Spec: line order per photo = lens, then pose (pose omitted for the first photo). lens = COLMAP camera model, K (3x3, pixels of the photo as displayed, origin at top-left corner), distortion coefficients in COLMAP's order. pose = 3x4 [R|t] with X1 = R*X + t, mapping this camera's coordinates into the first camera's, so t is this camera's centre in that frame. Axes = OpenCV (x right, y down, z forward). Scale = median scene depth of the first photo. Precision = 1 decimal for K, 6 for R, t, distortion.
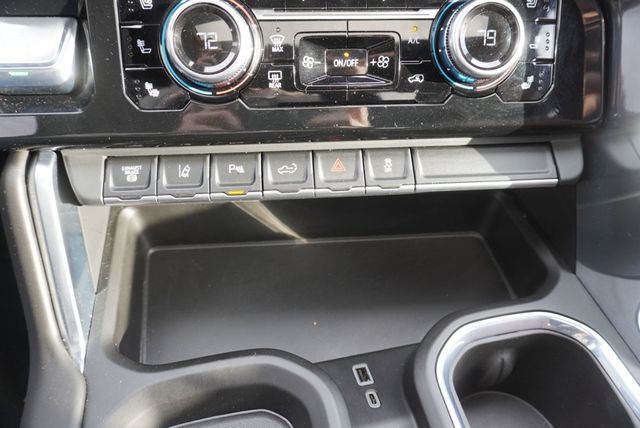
lens RADIAL K [[424.7, 0, 319.3], [0, 424.7, 212.6], [0, 0, 1]] dist [-0.048636, 0.015655]
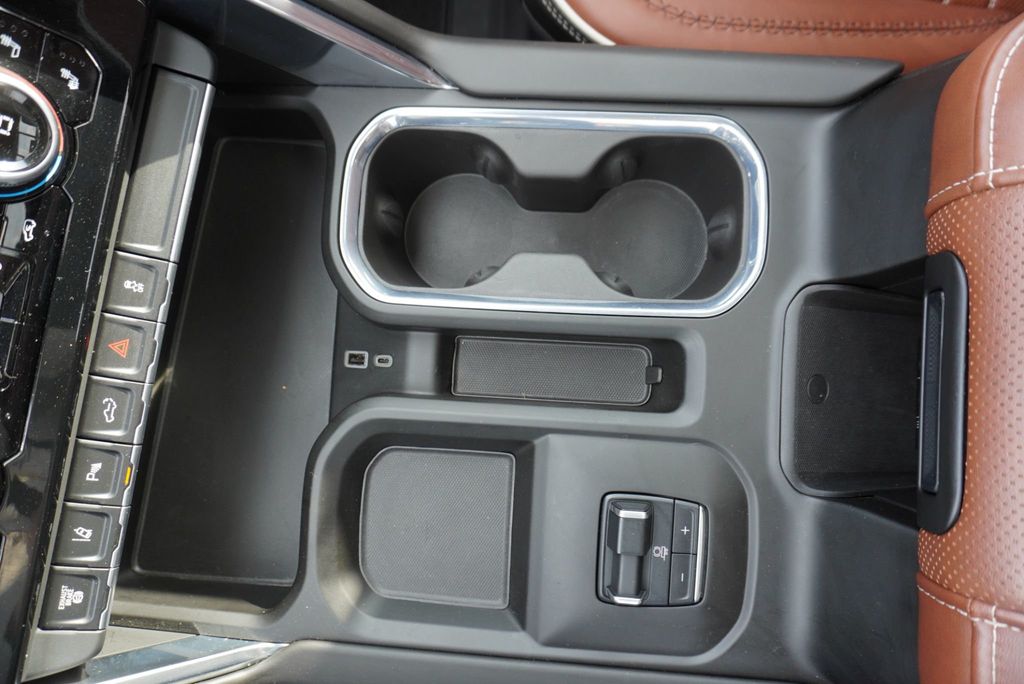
lens RADIAL K [[679.5, 0, 513.4], [0, 679.5, 340.7], [0, 0, 1]] dist [-0.048636, 0.015655]
pose [[0.259900, -0.965442, 0.019342, 0.224815], [0.750833, 0.214641, 0.624643, -0.342095], [-0.607208, -0.147822, 0.780671, -0.437842]]
